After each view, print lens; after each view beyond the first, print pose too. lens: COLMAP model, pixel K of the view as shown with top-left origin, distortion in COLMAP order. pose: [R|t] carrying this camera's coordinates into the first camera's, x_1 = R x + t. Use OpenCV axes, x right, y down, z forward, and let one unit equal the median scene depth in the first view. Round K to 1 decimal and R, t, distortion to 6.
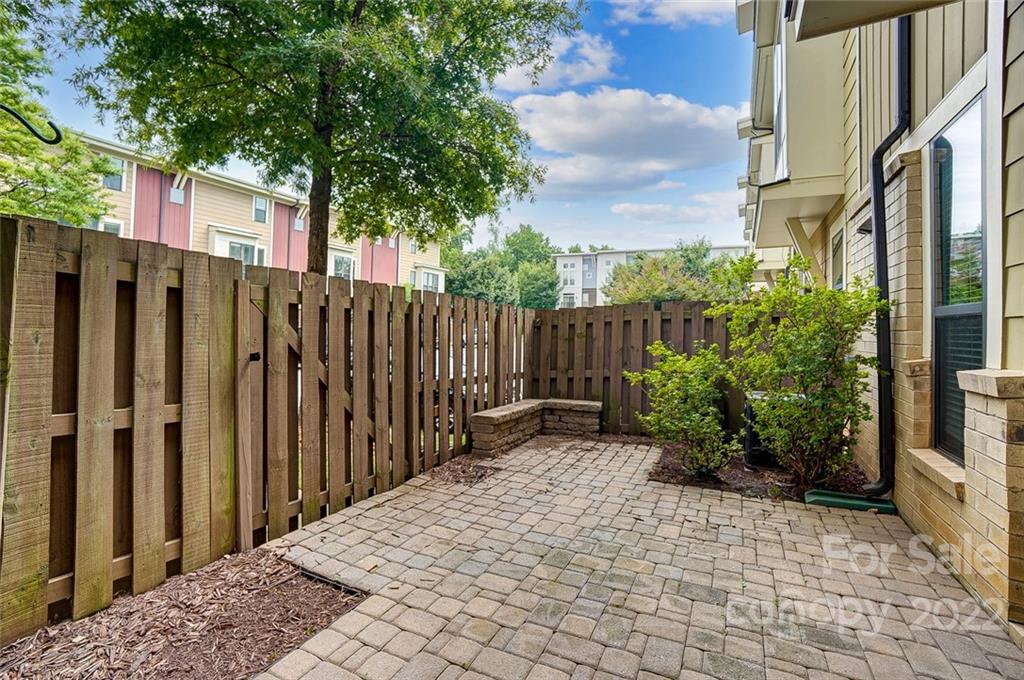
lens RADIAL K [[454.6, 0, 512.7], [0, 454.6, 329.8], [0, 0, 1]] dist [-0.063480, 0.024187]
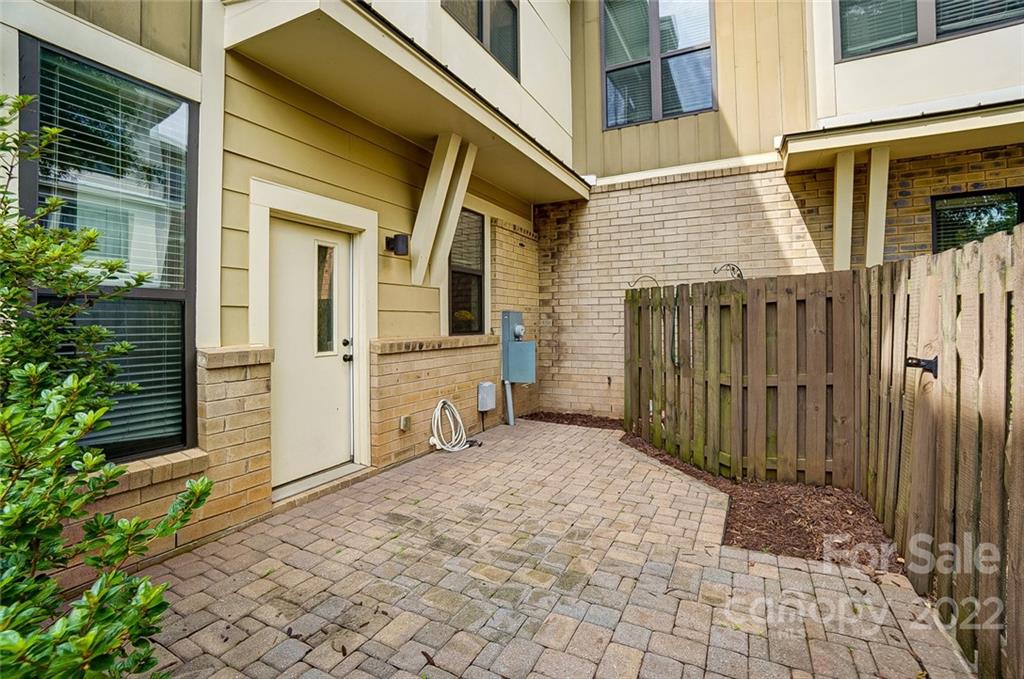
lens RADIAL K [[454.1, 0, 511.3], [0, 454.1, 321.3], [0, 0, 1]] dist [-0.101781, 0.034448]
pose [[-0.999459, -0.020798, 0.025472, 0.214366], [-0.020732, 0.999781, 0.002856, -0.007756], [-0.025526, 0.002326, -0.999671, 1.939586]]
